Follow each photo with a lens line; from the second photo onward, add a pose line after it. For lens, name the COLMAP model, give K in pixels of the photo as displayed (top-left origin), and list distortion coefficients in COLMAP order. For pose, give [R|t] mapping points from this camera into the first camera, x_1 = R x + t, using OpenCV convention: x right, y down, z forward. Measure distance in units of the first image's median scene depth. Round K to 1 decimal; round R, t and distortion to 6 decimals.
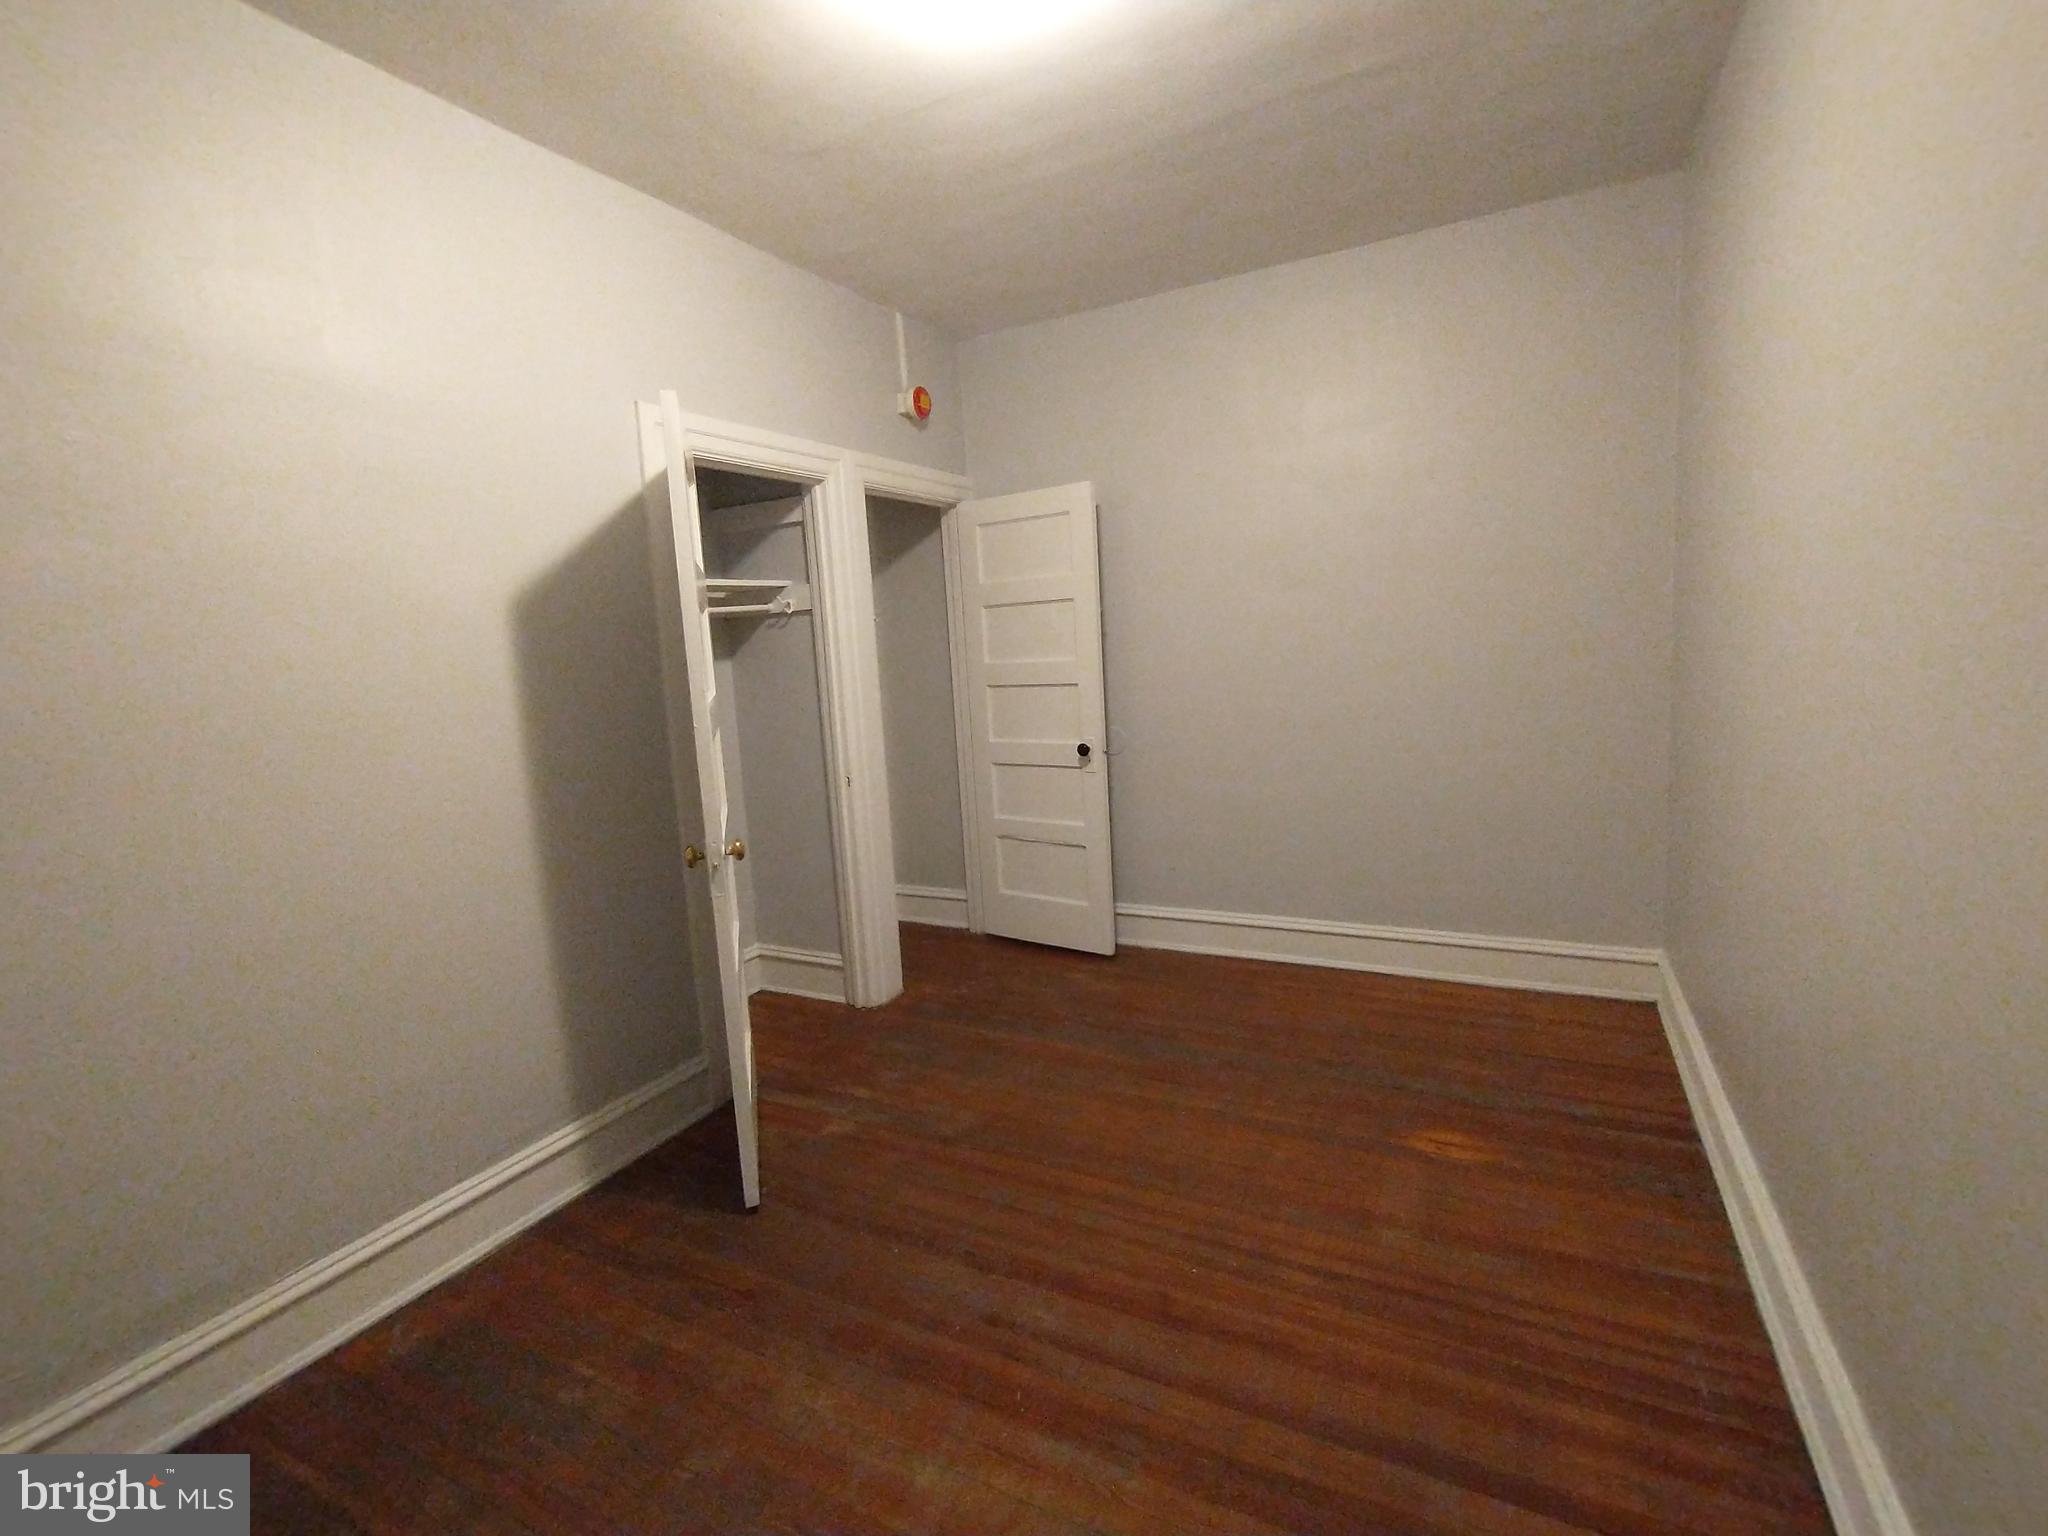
lens RADIAL K [[925.7, 0, 1023.9], [0, 925.7, 756.7], [0, 0, 1]] dist [-0.003919, 0.005770]
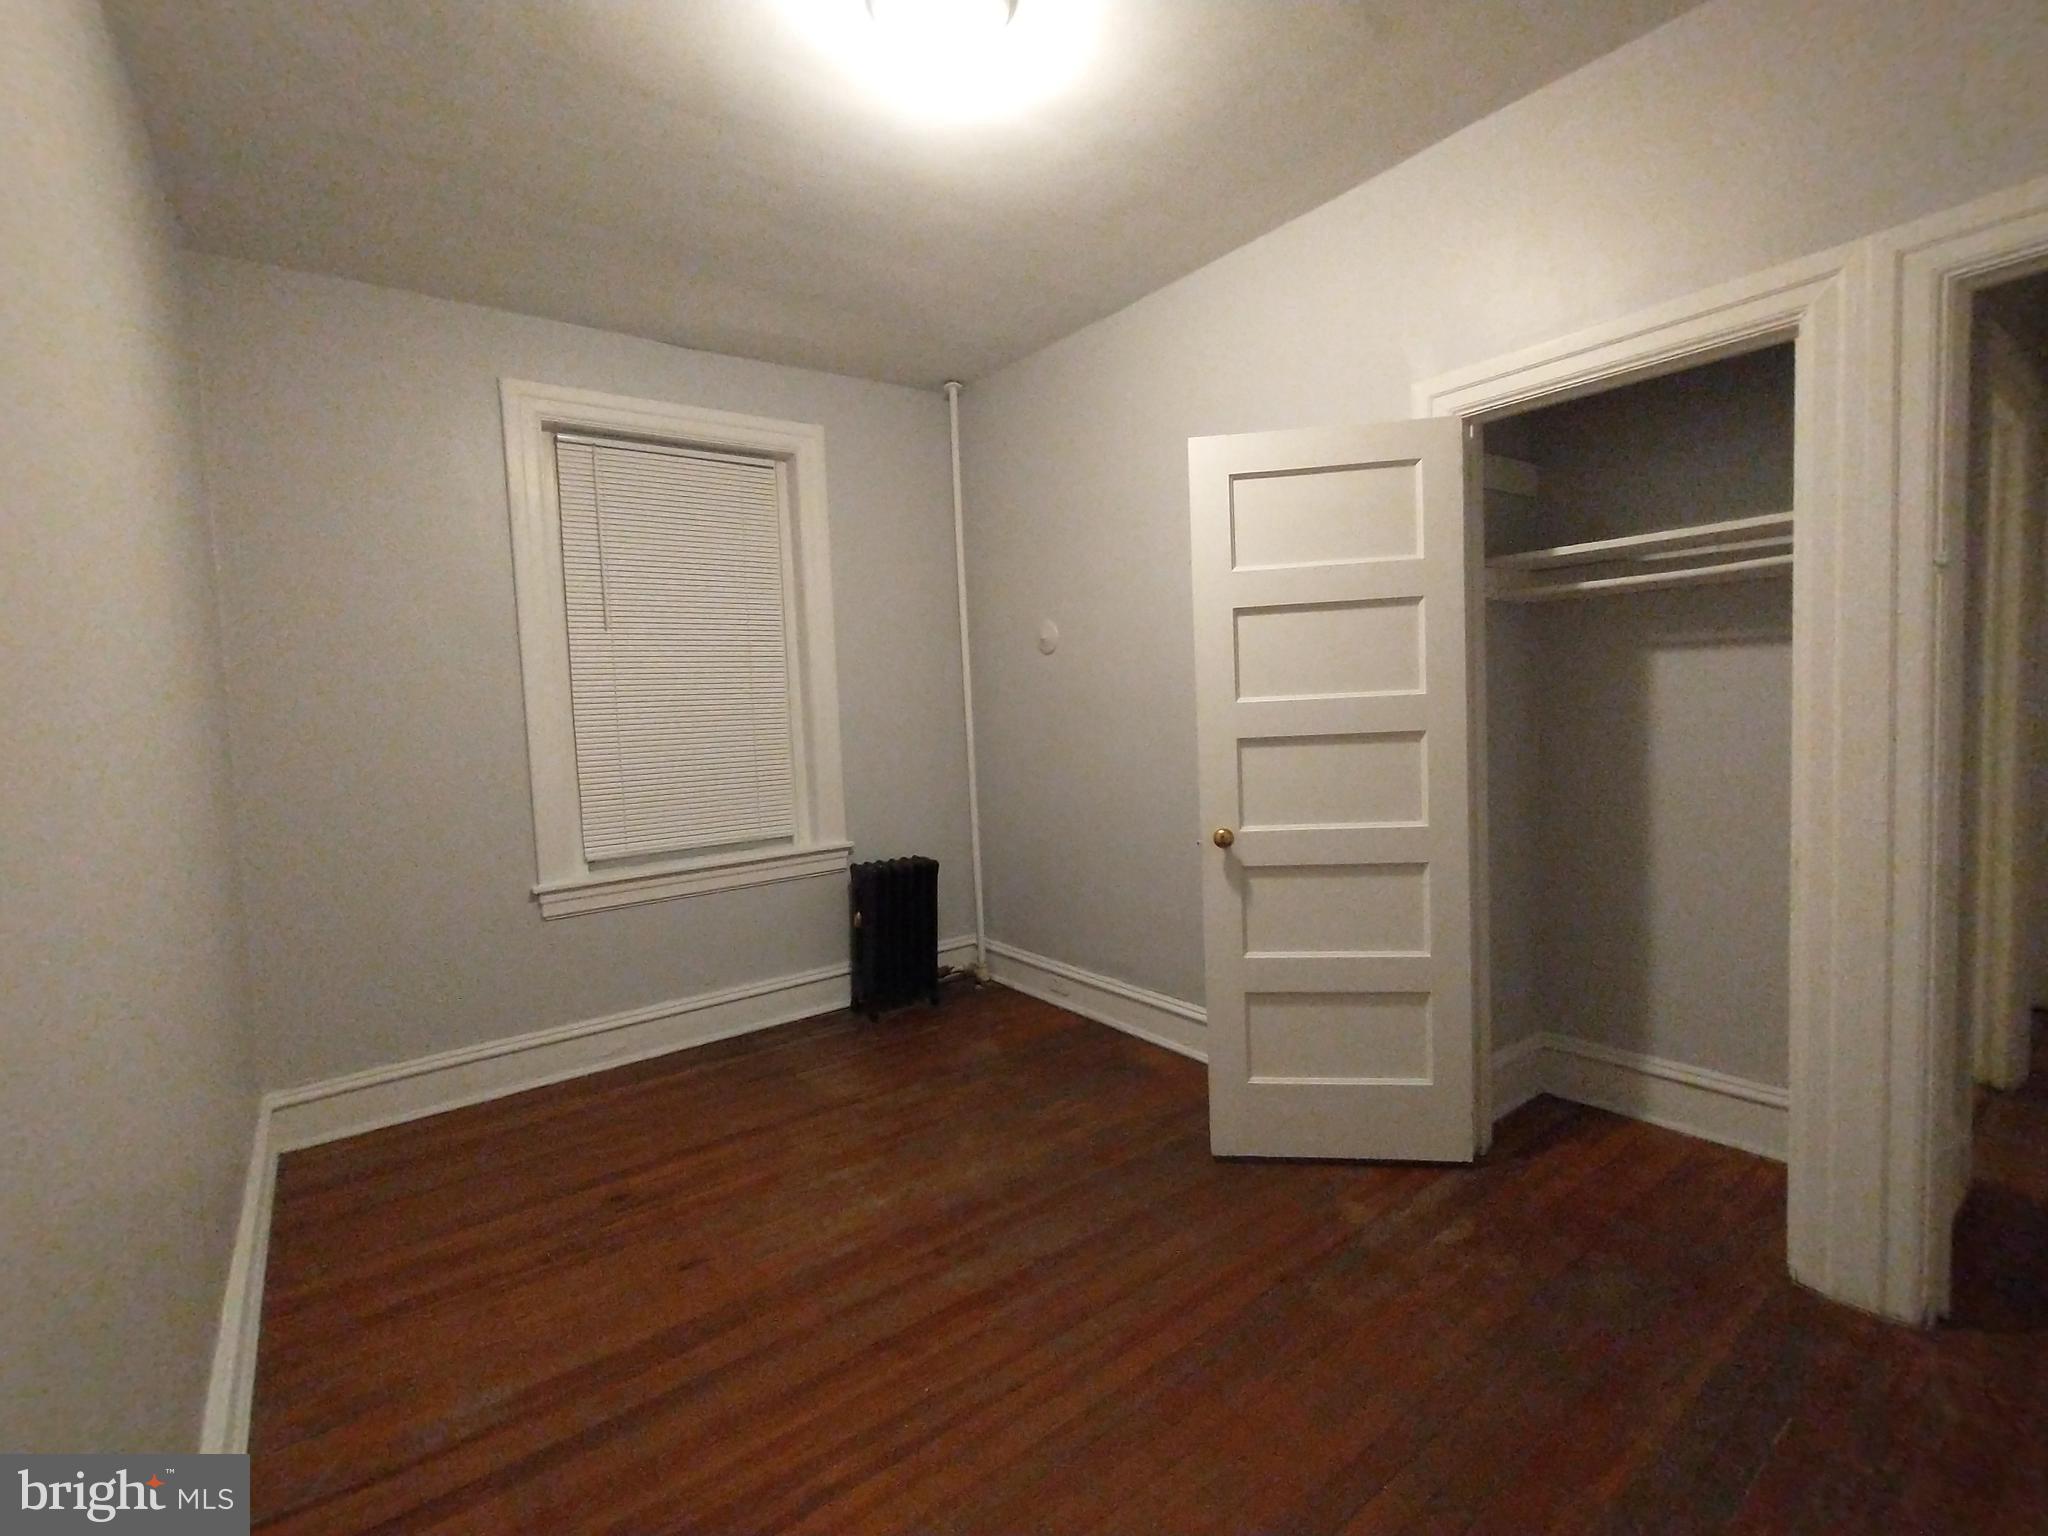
lens RADIAL K [[925.7, 0, 1023.9], [0, 925.7, 756.7], [0, 0, 1]] dist [-0.003919, 0.005770]
pose [[-0.415153, 0.134683, -0.899727, 0.842807], [-0.051367, 0.983933, 0.170990, -0.184968], [0.908300, 0.117203, -0.401565, 1.350581]]
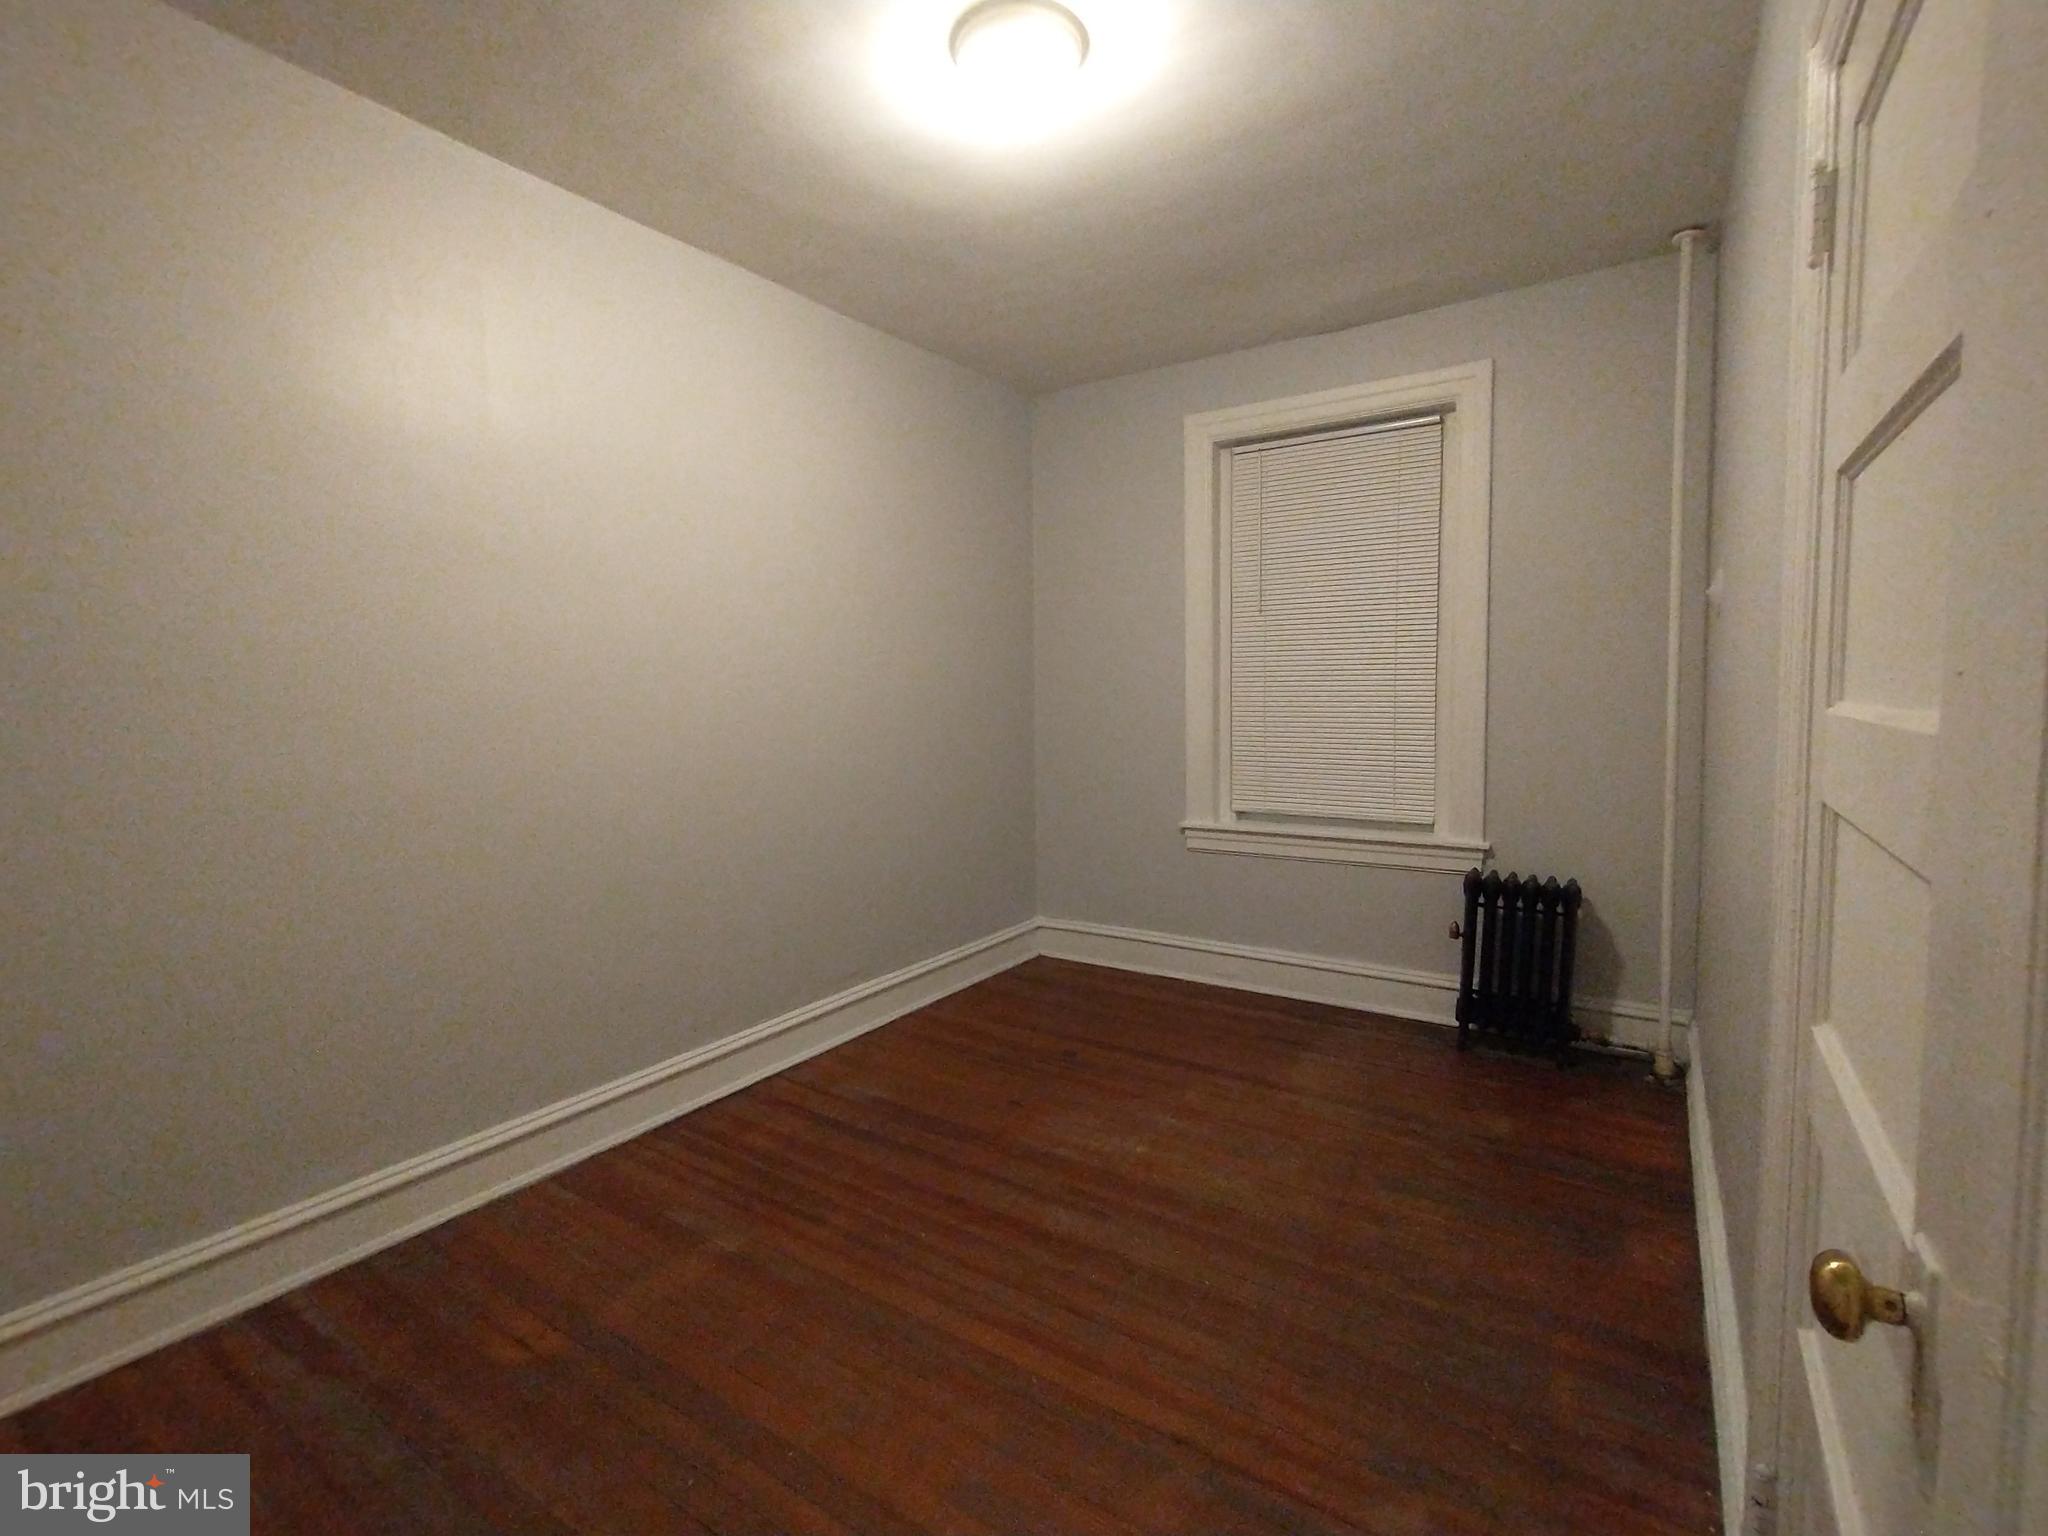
lens RADIAL K [[925.7, 0, 1023.9], [0, 925.7, 756.7], [0, 0, 1]] dist [-0.003919, 0.005770]
pose [[-0.991855, 0.066889, 0.108397, -0.093784], [0.087373, 0.976525, 0.196886, -0.214697], [-0.092683, 0.204753, -0.974416, 1.936477]]
